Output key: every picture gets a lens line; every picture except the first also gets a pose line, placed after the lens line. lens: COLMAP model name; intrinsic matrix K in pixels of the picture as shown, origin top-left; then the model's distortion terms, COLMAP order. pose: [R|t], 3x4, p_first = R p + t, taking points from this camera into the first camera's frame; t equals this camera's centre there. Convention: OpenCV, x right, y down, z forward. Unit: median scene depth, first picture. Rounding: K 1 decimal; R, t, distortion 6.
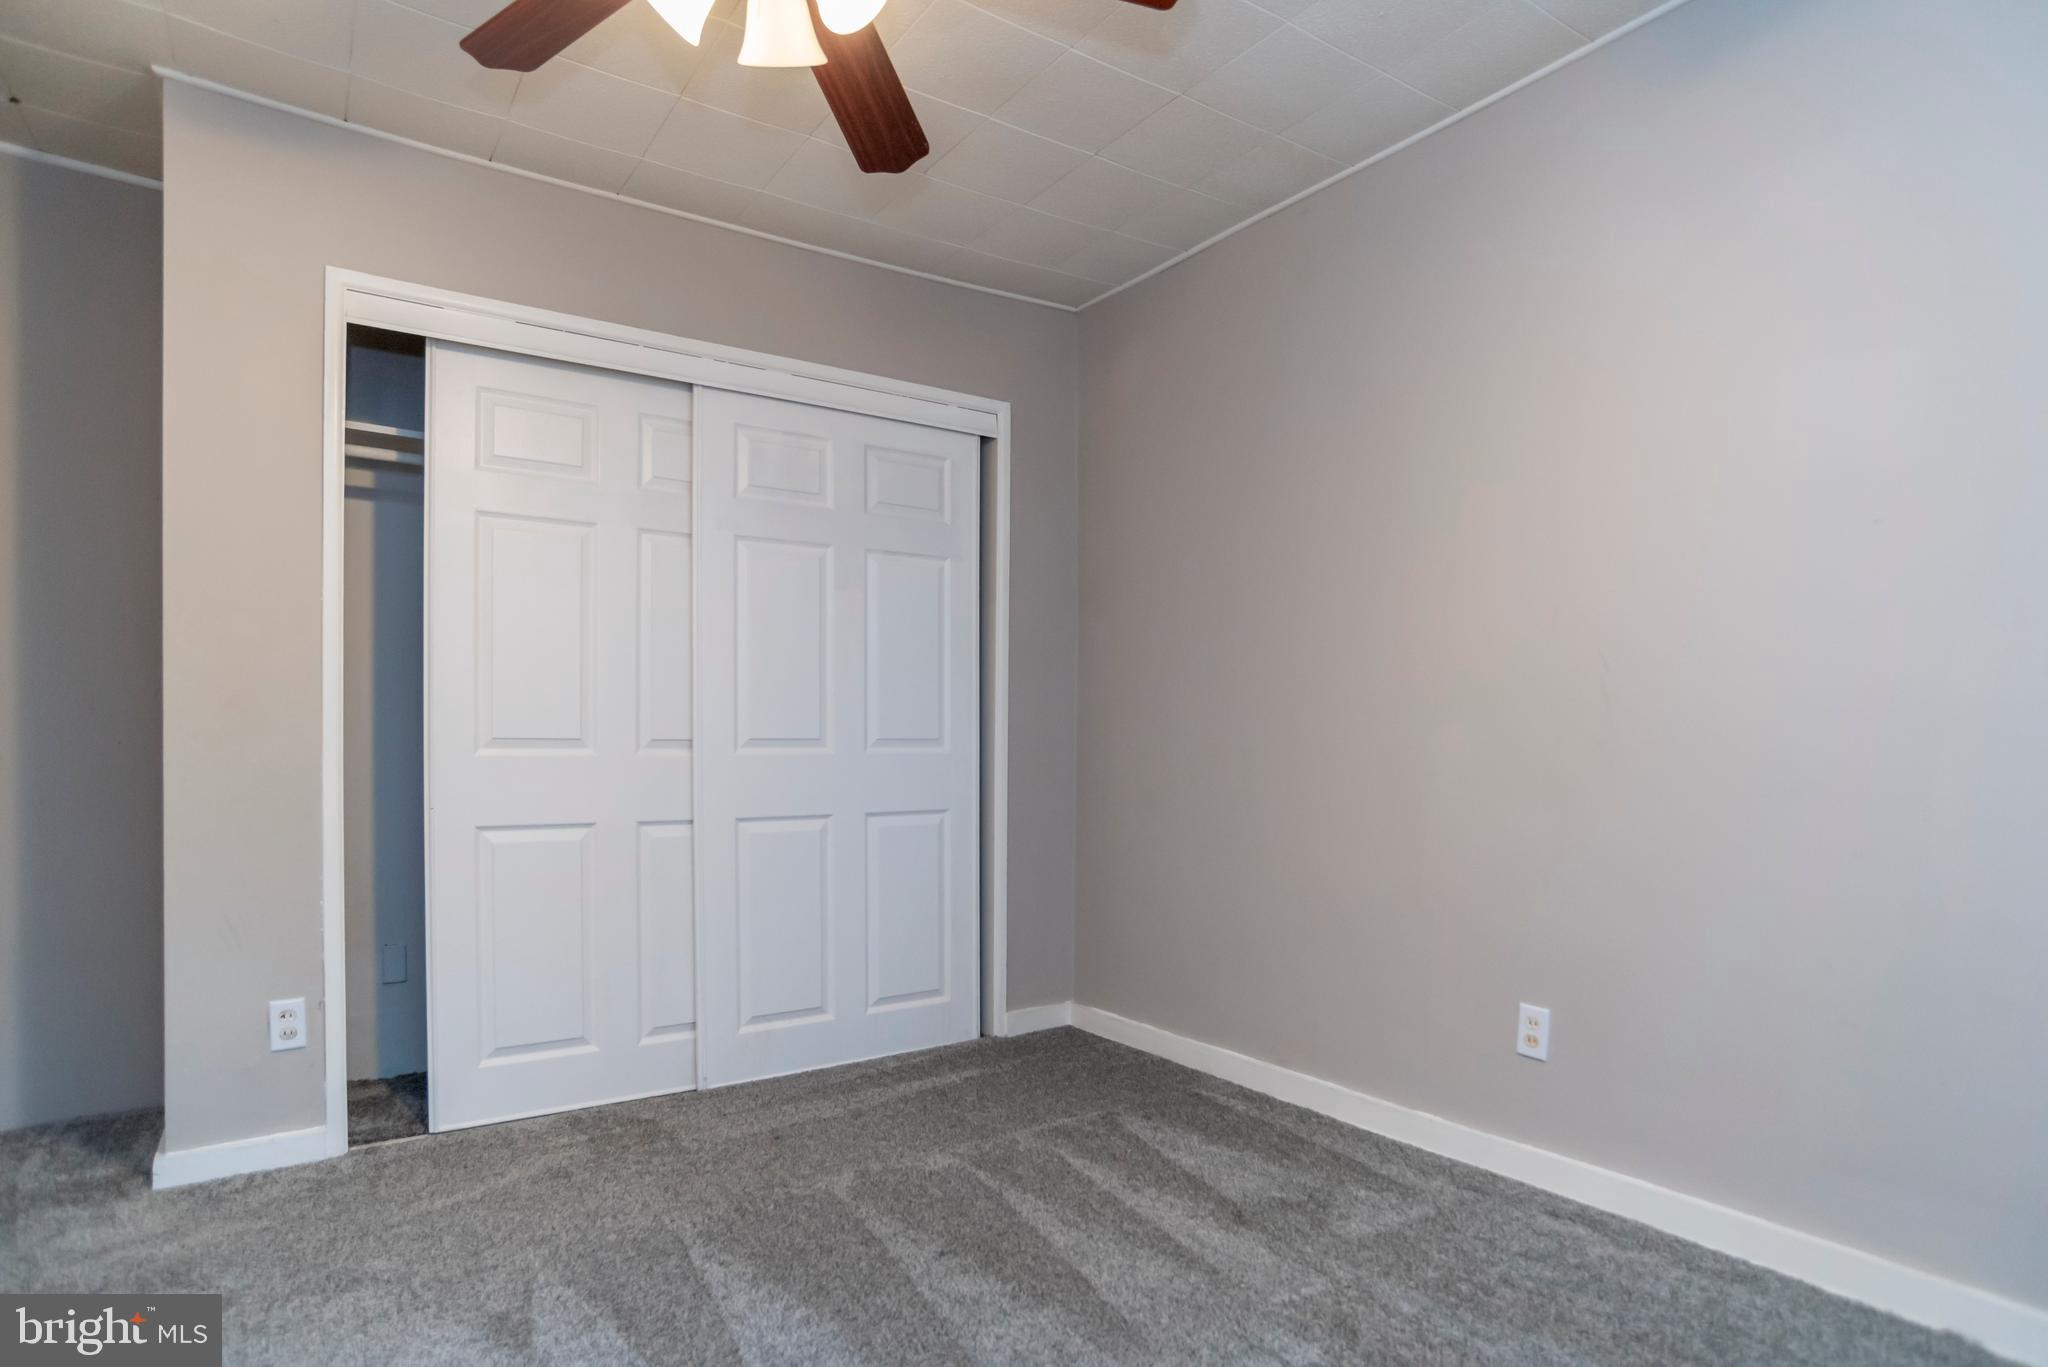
lens RADIAL K [[1056.2, 0, 1028.1], [0, 1056.2, 709.6], [0, 0, 1]] dist [-0.083817, 0.049489]
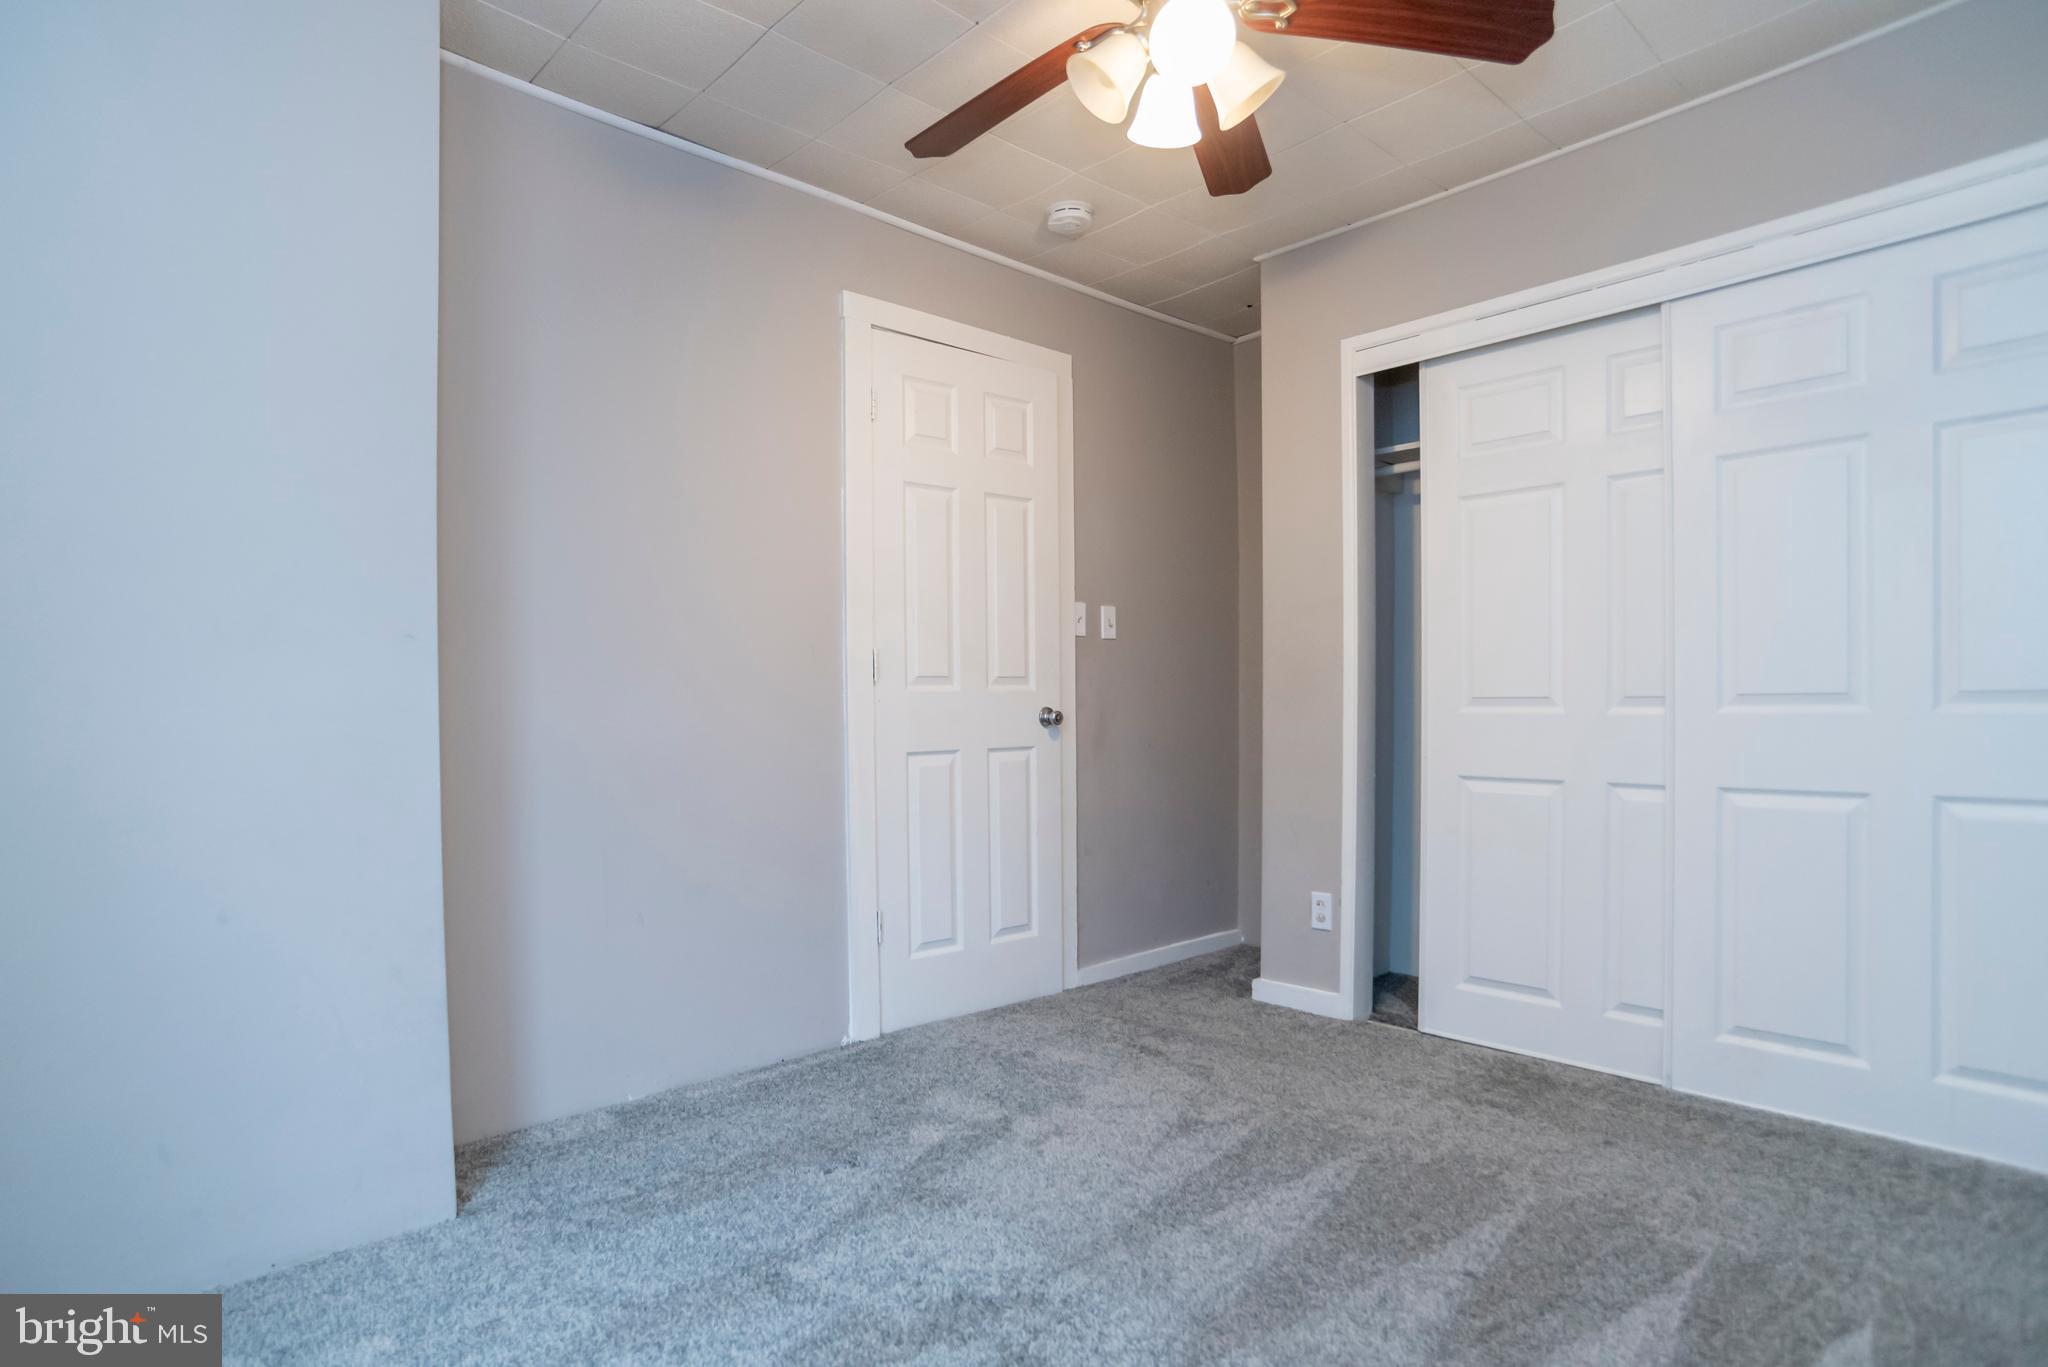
lens RADIAL K [[1074.0, 0, 1023.6], [0, 1074.0, 650.6], [0, 0, 1]] dist [-0.074236, 0.041993]
pose [[0.152885, -0.052081, -0.986871, 0.581331], [0.037166, 0.998207, -0.046921, 0.013532], [0.987545, -0.029505, 0.154547, 0.373424]]
